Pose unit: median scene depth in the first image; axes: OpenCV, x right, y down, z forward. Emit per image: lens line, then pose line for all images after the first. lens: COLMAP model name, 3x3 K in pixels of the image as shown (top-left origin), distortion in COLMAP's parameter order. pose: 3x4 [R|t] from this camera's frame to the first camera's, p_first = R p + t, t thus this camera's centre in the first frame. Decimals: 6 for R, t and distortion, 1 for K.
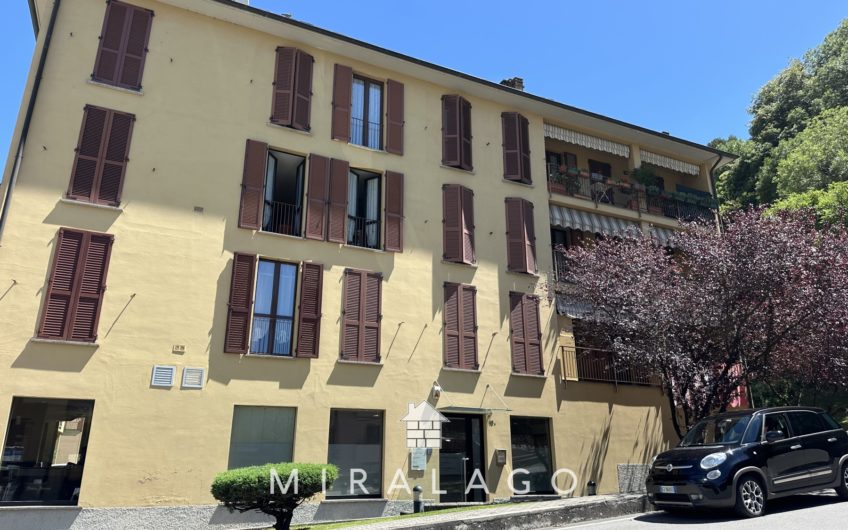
lens RADIAL K [[600.7, 0, 423.2], [0, 600.7, 263.5], [0, 0, 1]] dist [0.087908, -0.132206]
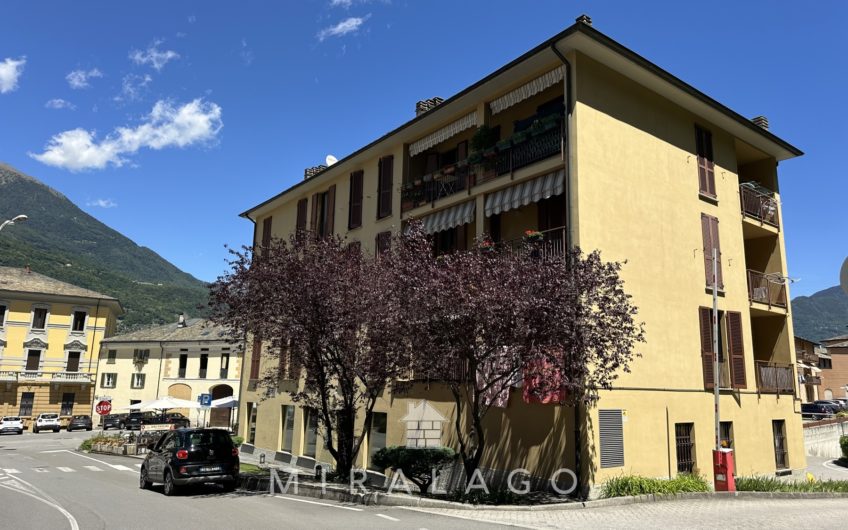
lens RADIAL K [[600.7, 0, 423.2], [0, 600.7, 263.5], [0, 0, 1]] dist [0.087908, -0.132206]
pose [[0.194876, -0.202900, -0.959612, 1.212003], [0.245117, 0.957400, -0.152654, 0.145416], [0.949706, -0.205469, 0.236308, 0.713976]]
